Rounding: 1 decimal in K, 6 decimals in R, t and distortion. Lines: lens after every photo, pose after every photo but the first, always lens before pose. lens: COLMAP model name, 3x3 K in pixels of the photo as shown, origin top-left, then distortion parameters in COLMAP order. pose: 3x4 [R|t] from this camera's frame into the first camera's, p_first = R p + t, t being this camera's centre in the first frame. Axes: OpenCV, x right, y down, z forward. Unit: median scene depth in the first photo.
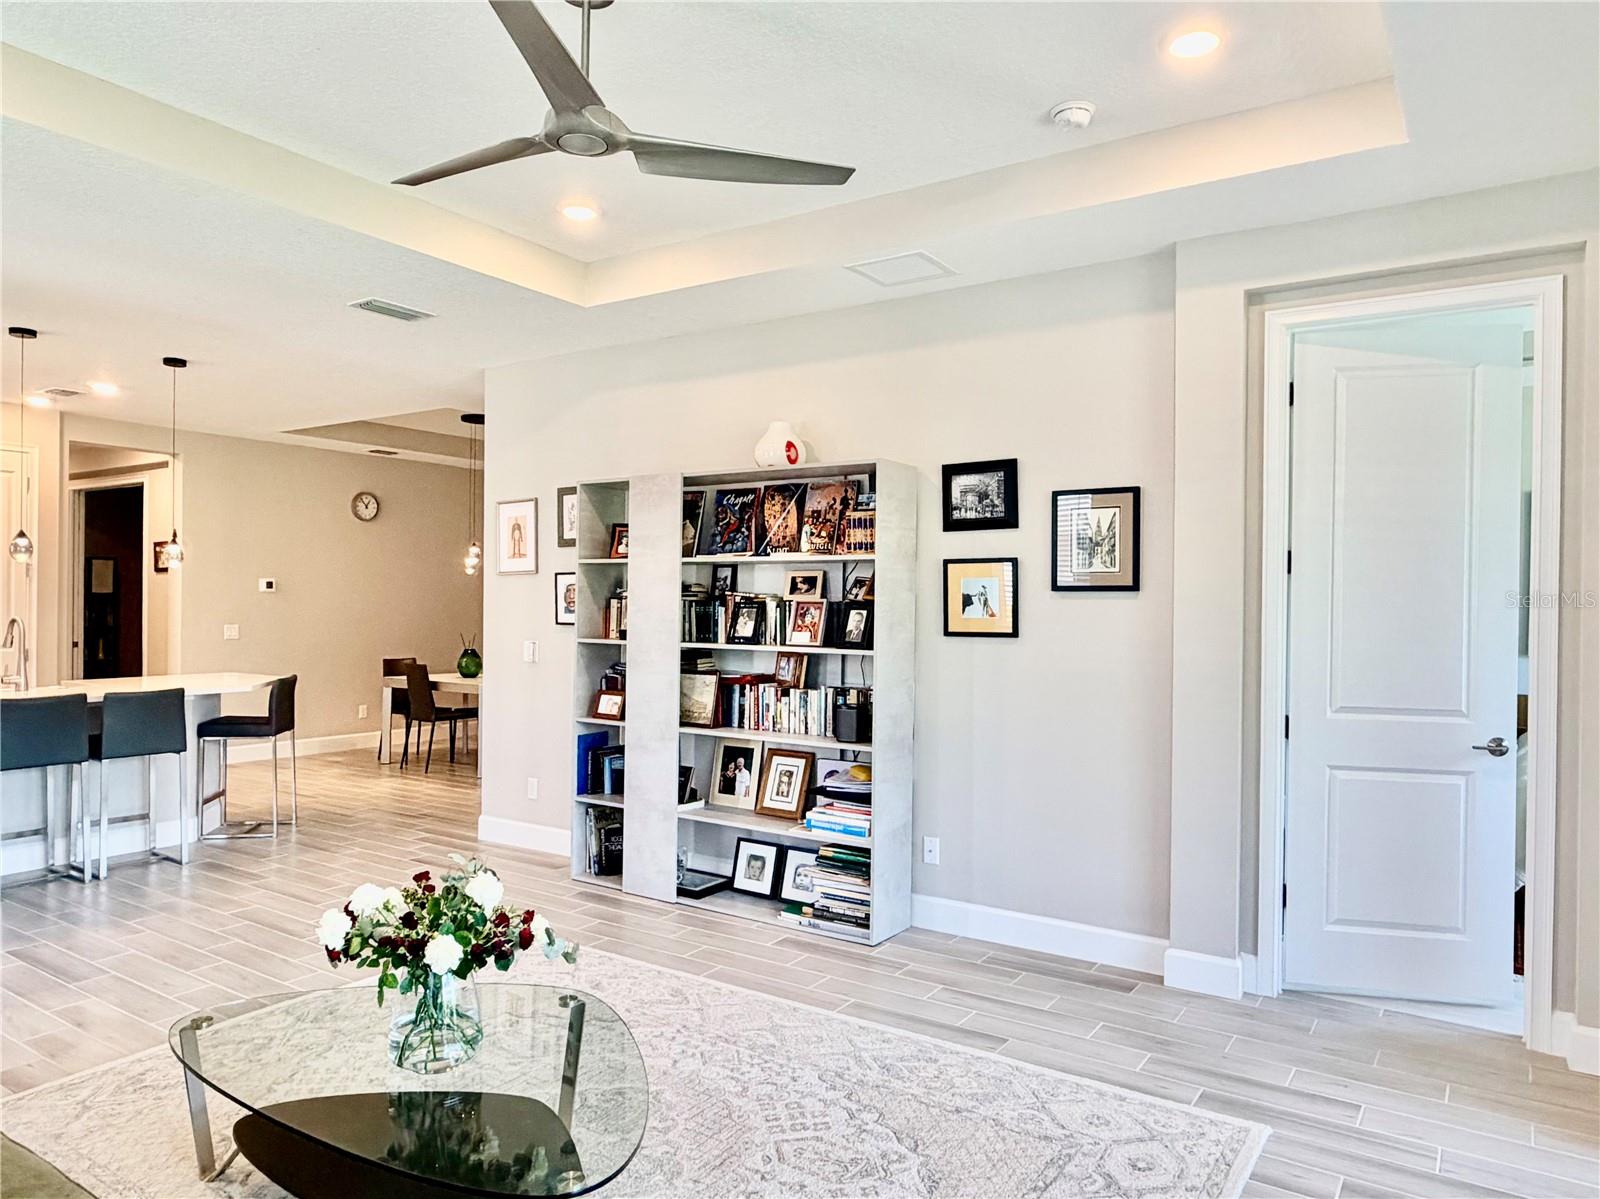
lens RADIAL K [[1064.9, 0, 796.0], [0, 1064.9, 602.6], [0, 0, 1]] dist [-0.016451, 0.000468]
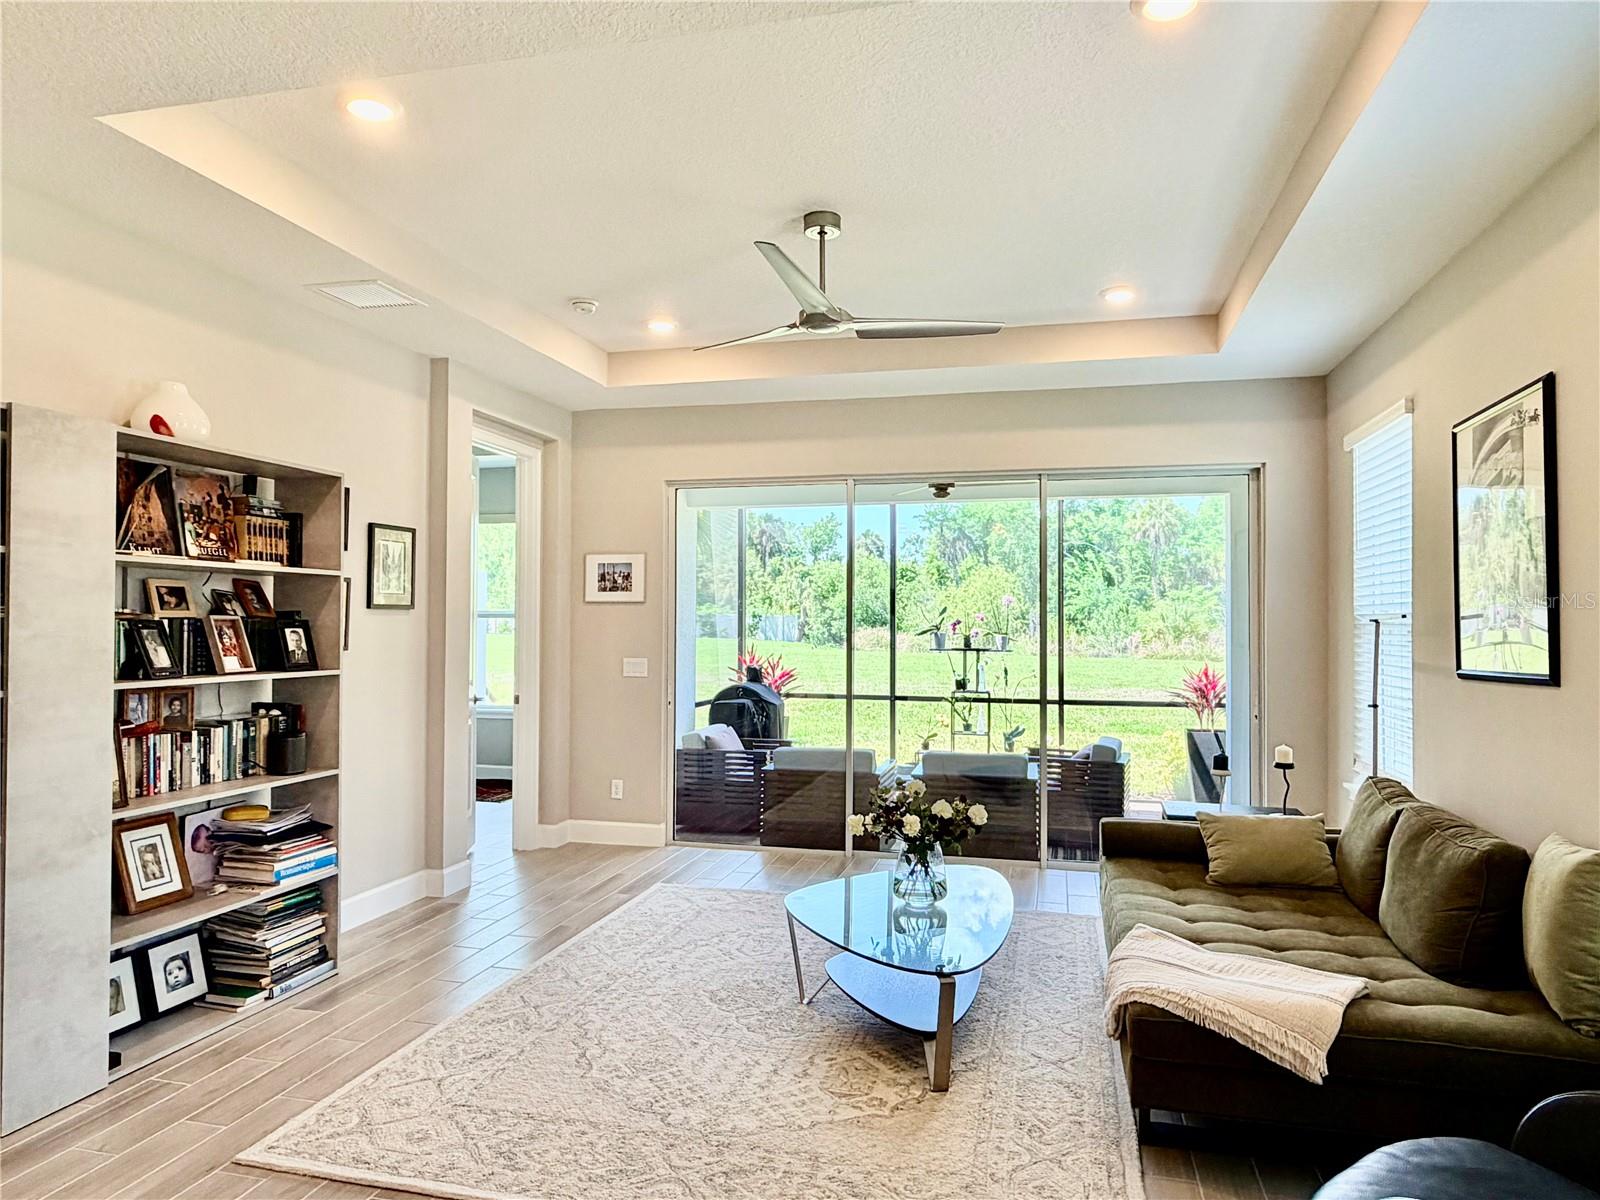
lens RADIAL K [[1064.9, 0, 797.6], [0, 1064.9, 603.2], [0, 0, 1]] dist [-0.016451, 0.000468]
pose [[-0.350735, 0.003574, 0.936468, -0.944292], [-0.005933, 0.999964, -0.006039, -0.011355], [-0.936456, -0.007674, -0.350701, 0.910198]]
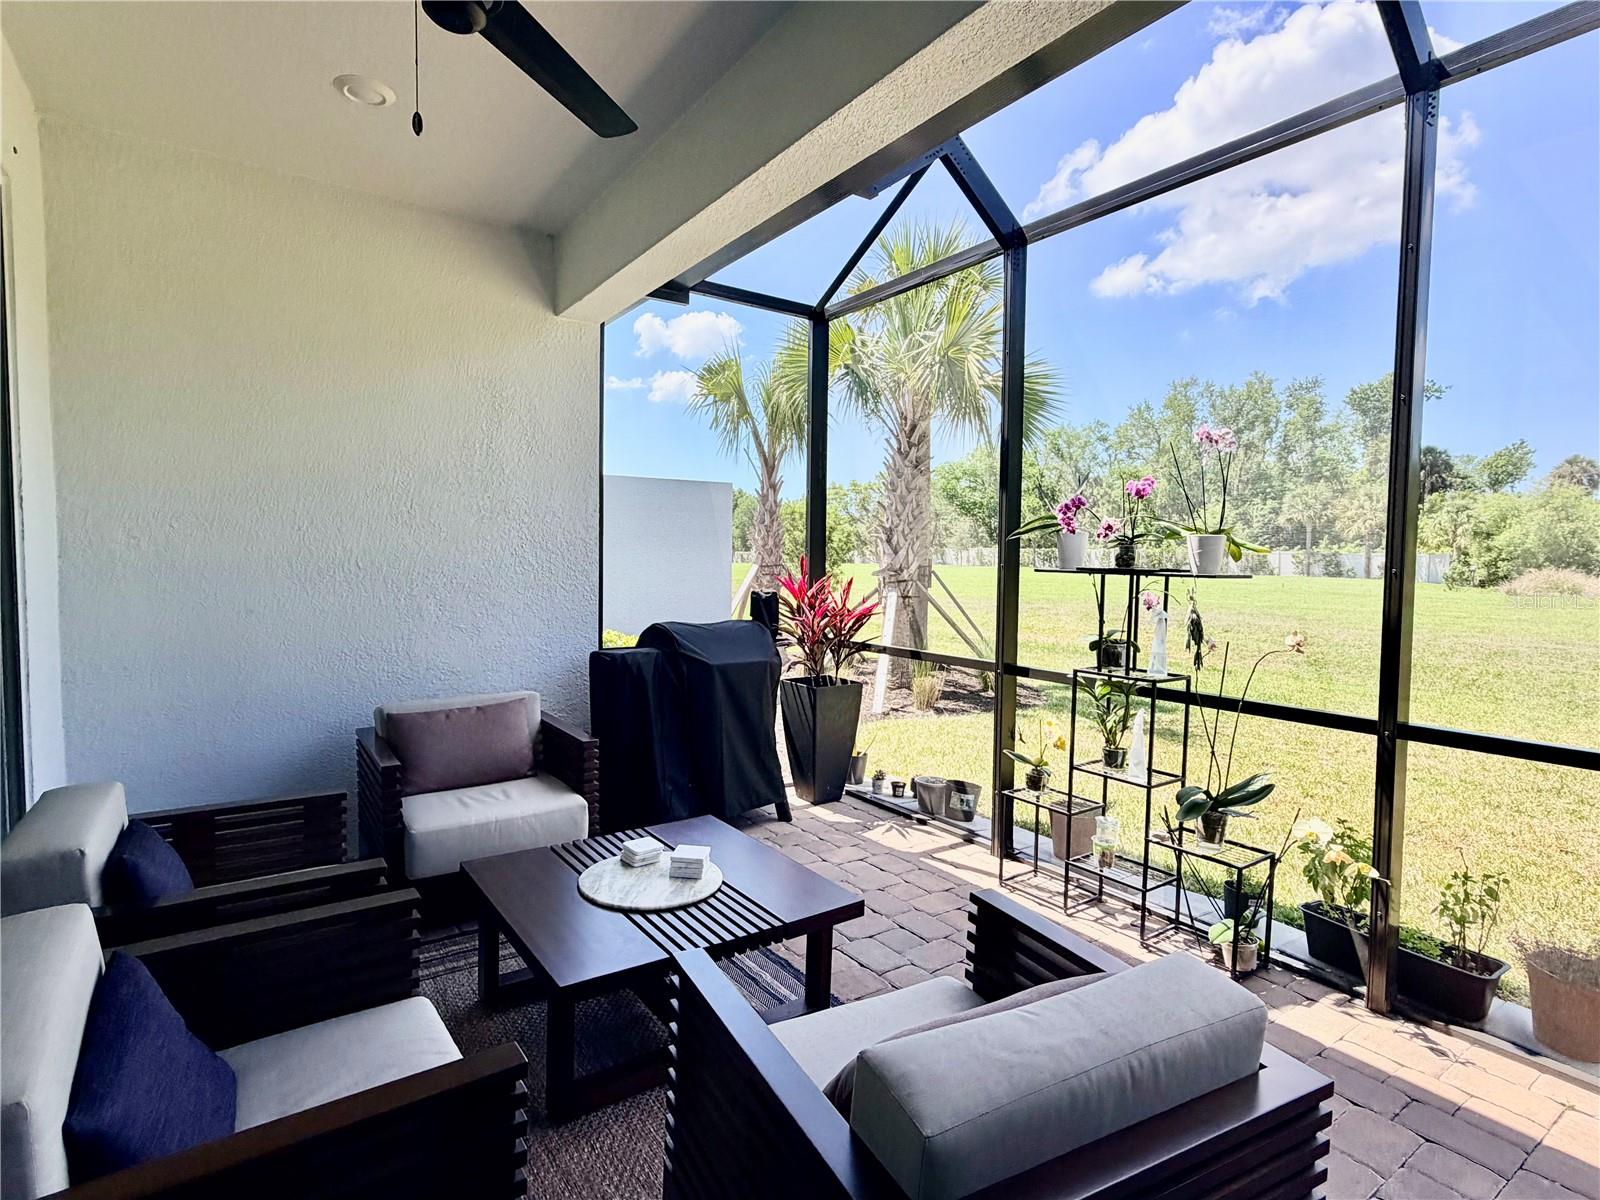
lens RADIAL K [[818.5, 0, 799.0], [0, 818.5, 598.8], [0, 0, 1]] dist [-0.003443, -0.000667]
pose [[0.359866, -0.053658, 0.931460, -0.428603], [-0.006783, 0.998168, 0.060122, 0.016930], [-0.932979, -0.027954, 0.358843, 0.433482]]
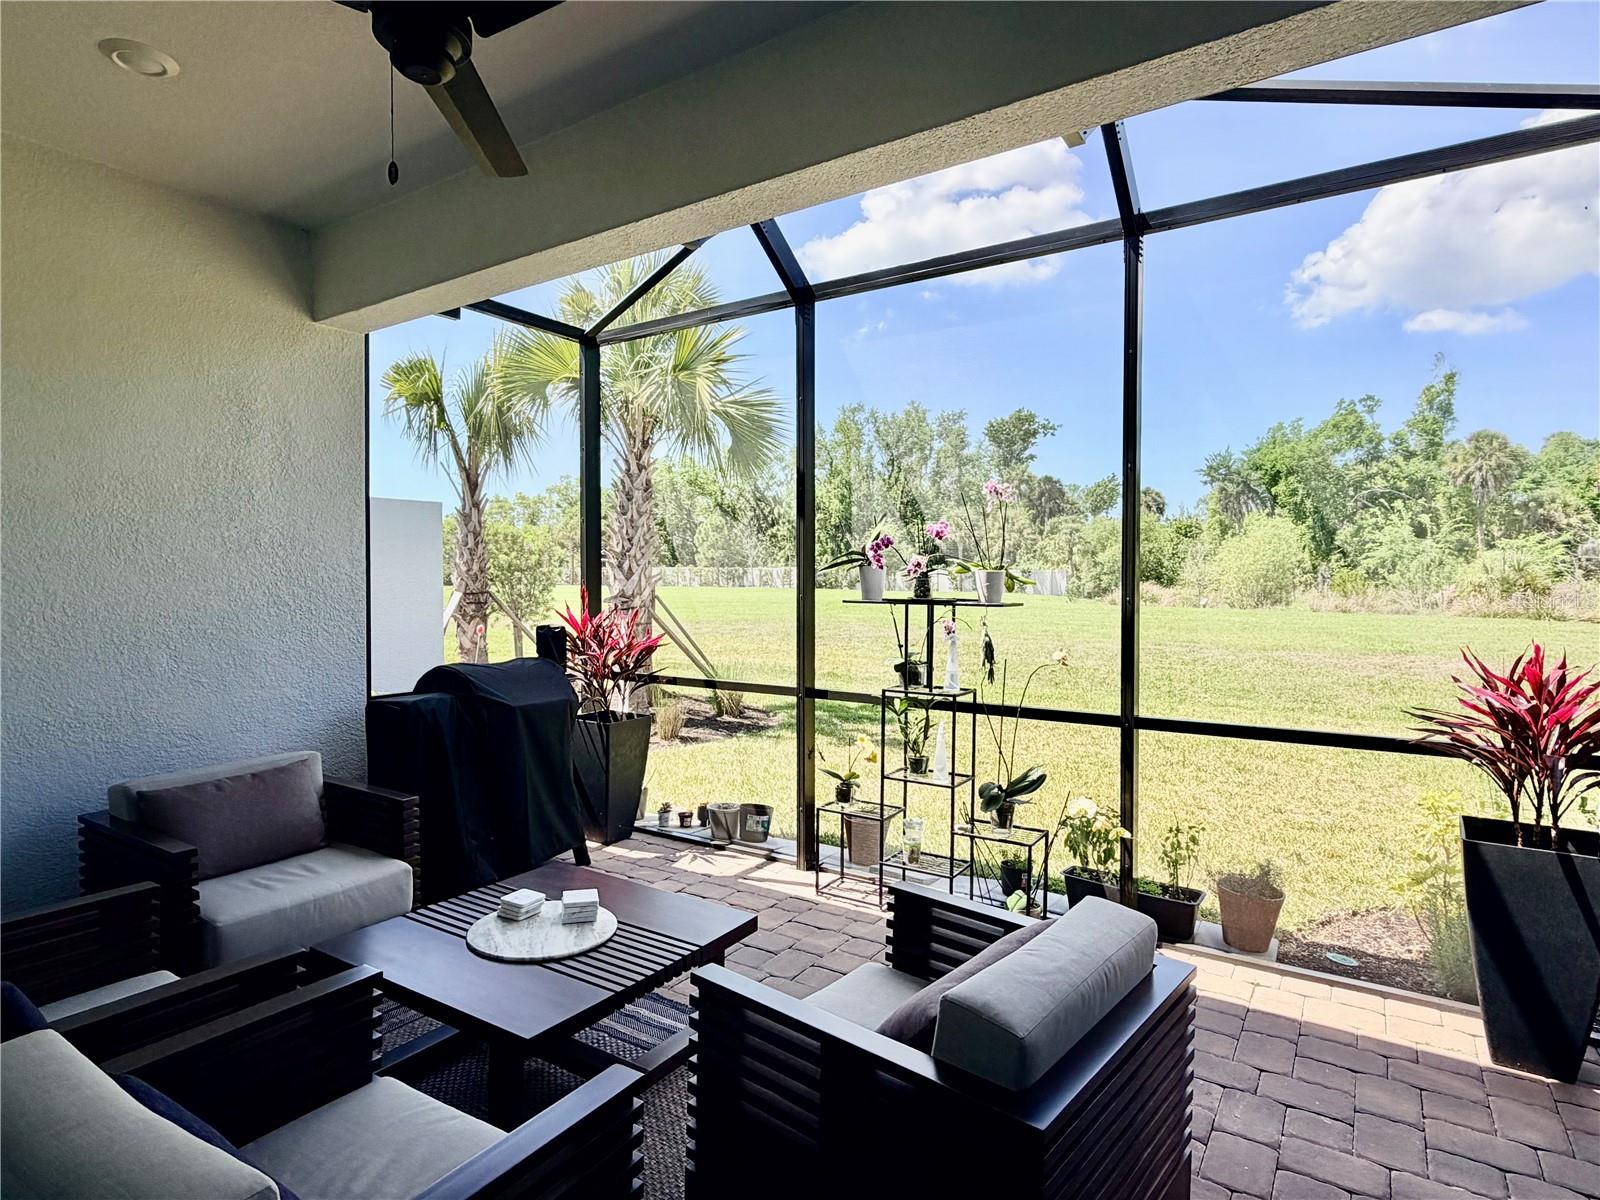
lens RADIAL K [[872.8, 0, 797.4], [0, 872.8, 604.8], [0, 0, 1]] dist [-0.005552, 0.000529]
pose [[-0.012807, -0.041141, 0.999071, -0.472665], [0.000522, 0.999153, 0.041151, 0.010198], [-0.999918, 0.001049, -0.012774, 0.488213]]
